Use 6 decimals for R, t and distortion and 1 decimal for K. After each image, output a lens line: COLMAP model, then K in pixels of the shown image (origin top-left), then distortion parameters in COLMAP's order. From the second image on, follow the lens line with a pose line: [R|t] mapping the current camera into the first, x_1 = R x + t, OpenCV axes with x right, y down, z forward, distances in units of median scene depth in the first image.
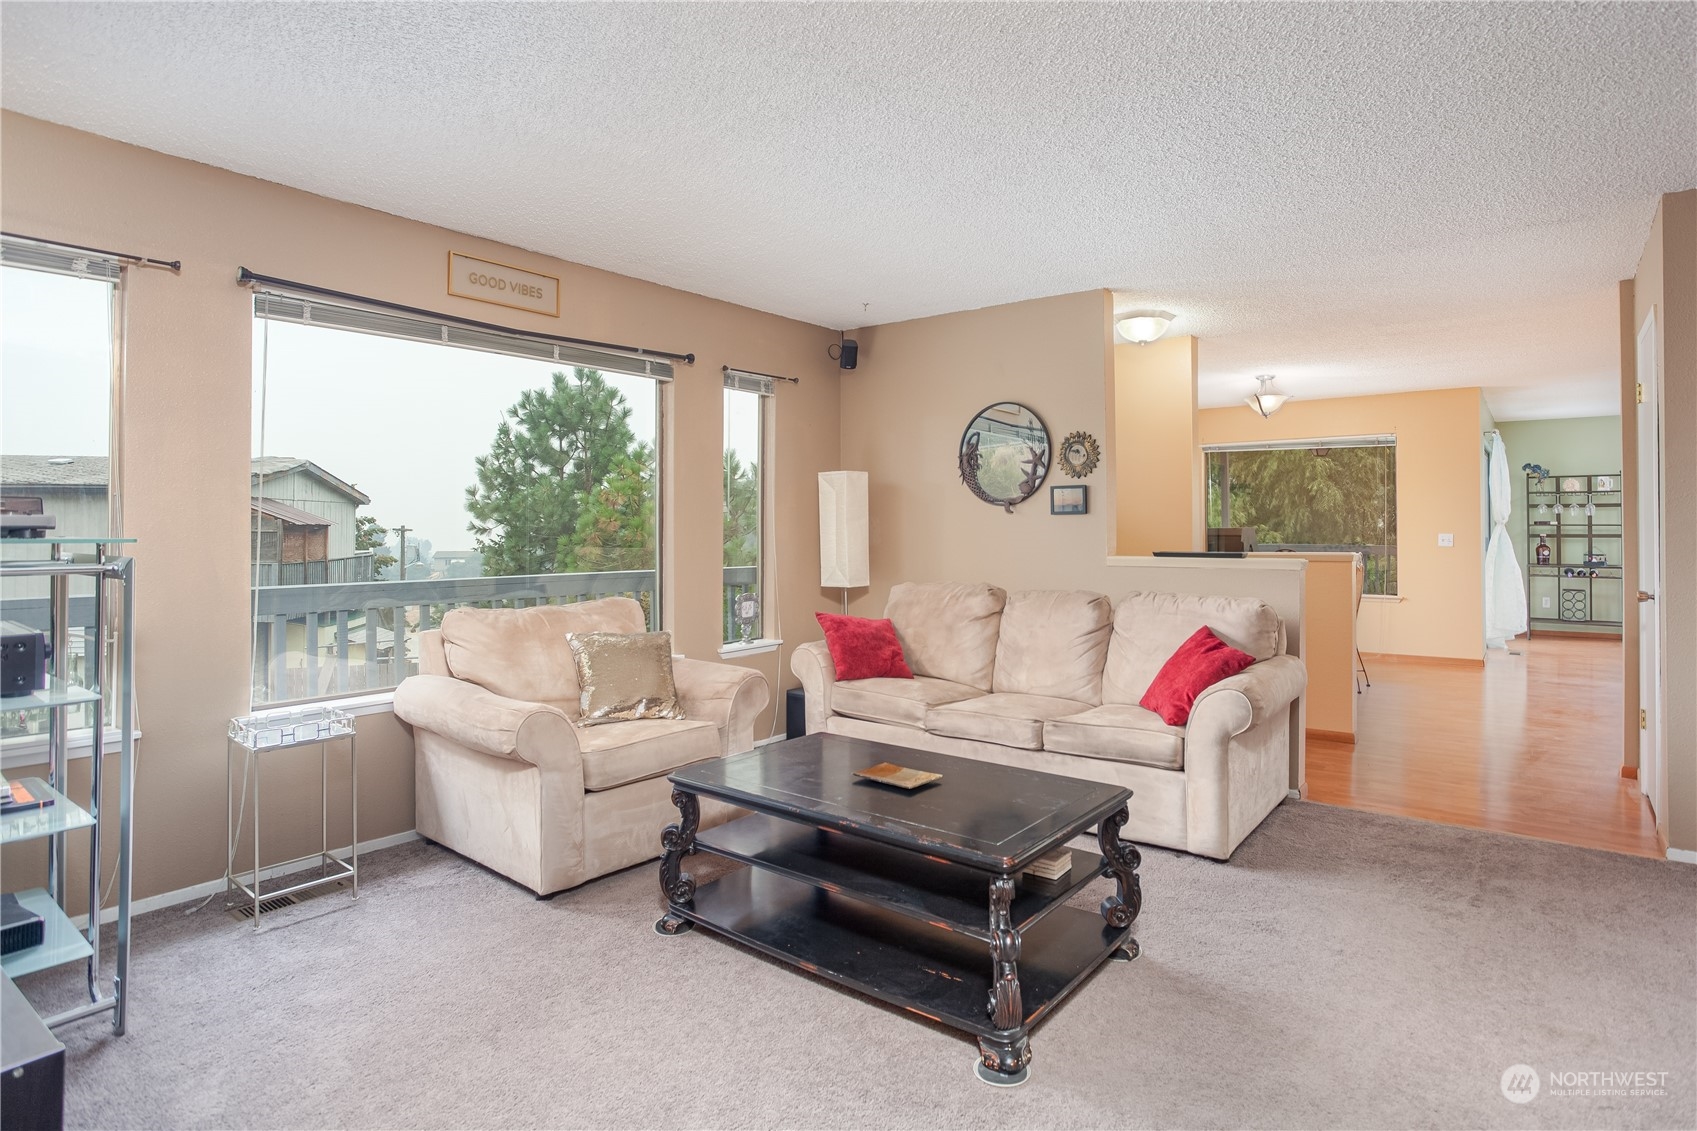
lens RADIAL K [[847.5, 0, 967.9], [0, 847.5, 536.5], [0, 0, 1]] dist [-0.028342, 0.005122]
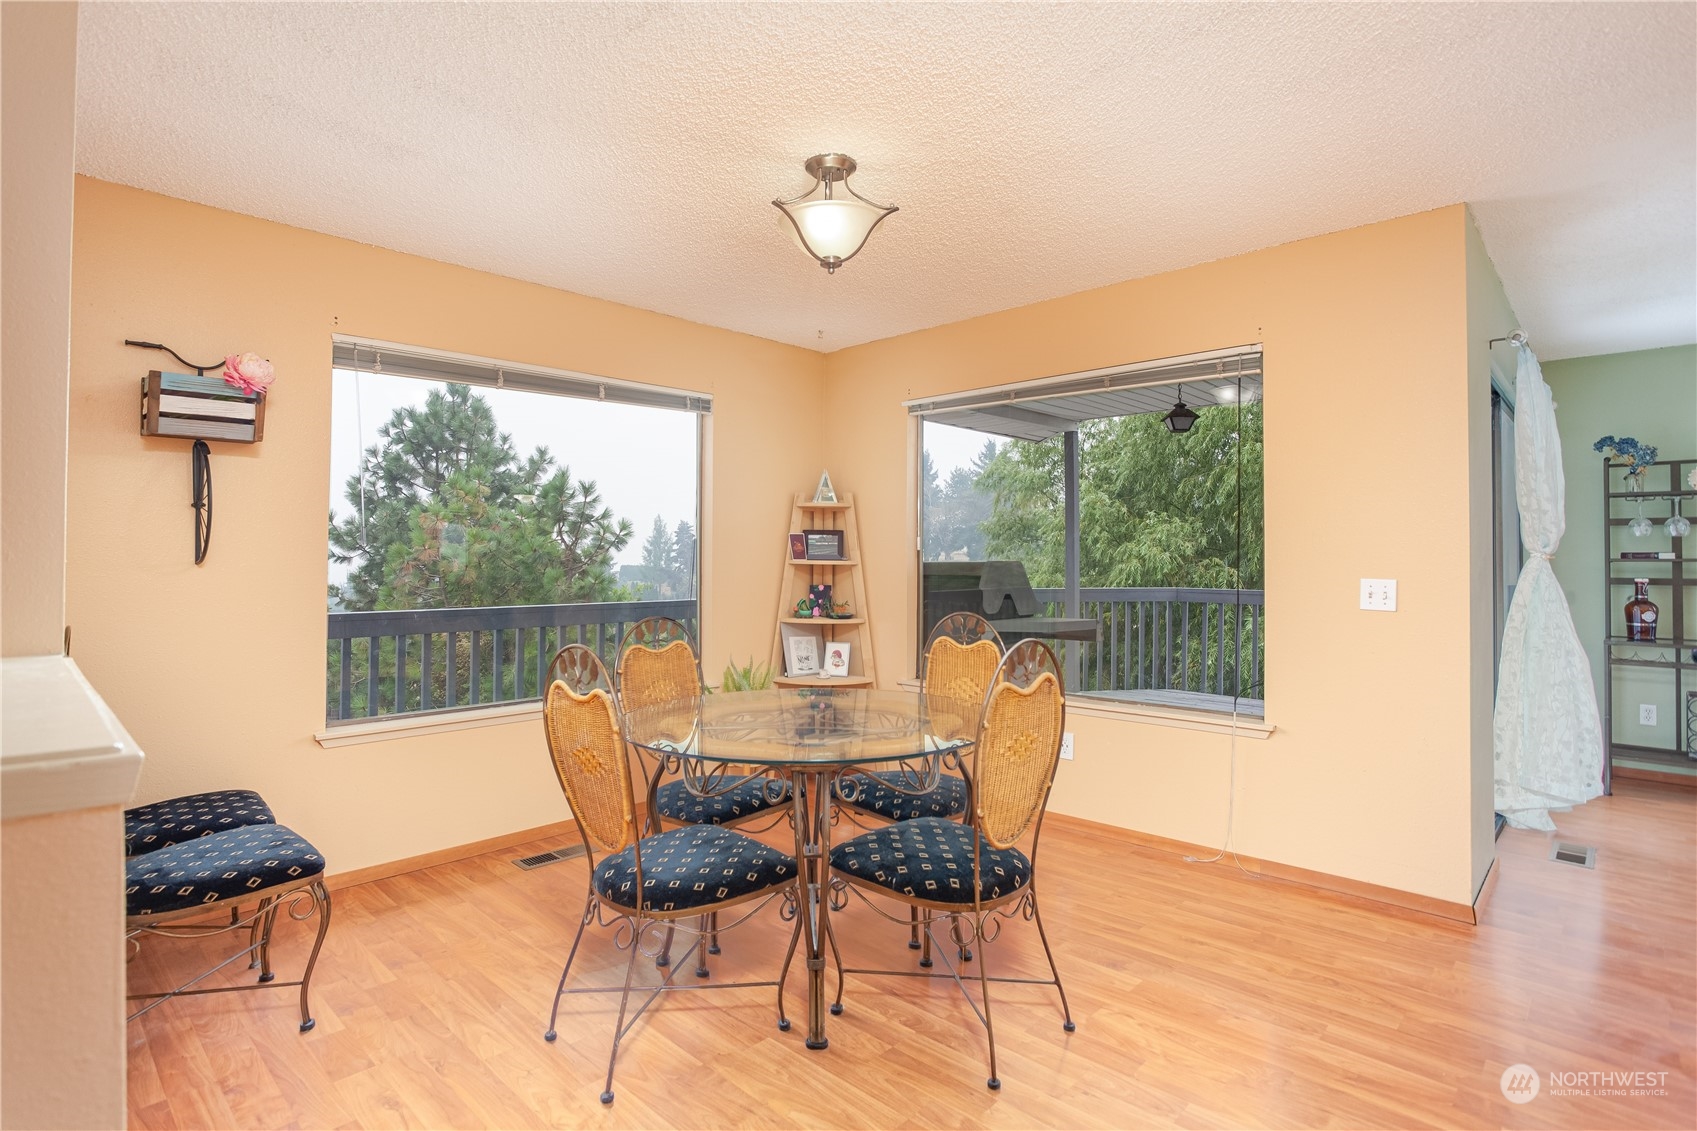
lens RADIAL K [[847.5, 0, 842.0], [0, 847.5, 560.4], [0, 0, 1]] dist [-0.028342, 0.005122]
pose [[0.988683, 0.008512, -0.149780, 0.291482], [-0.010051, 0.999904, -0.009521, -0.004064], [0.149685, 0.010919, 0.988673, 0.442237]]
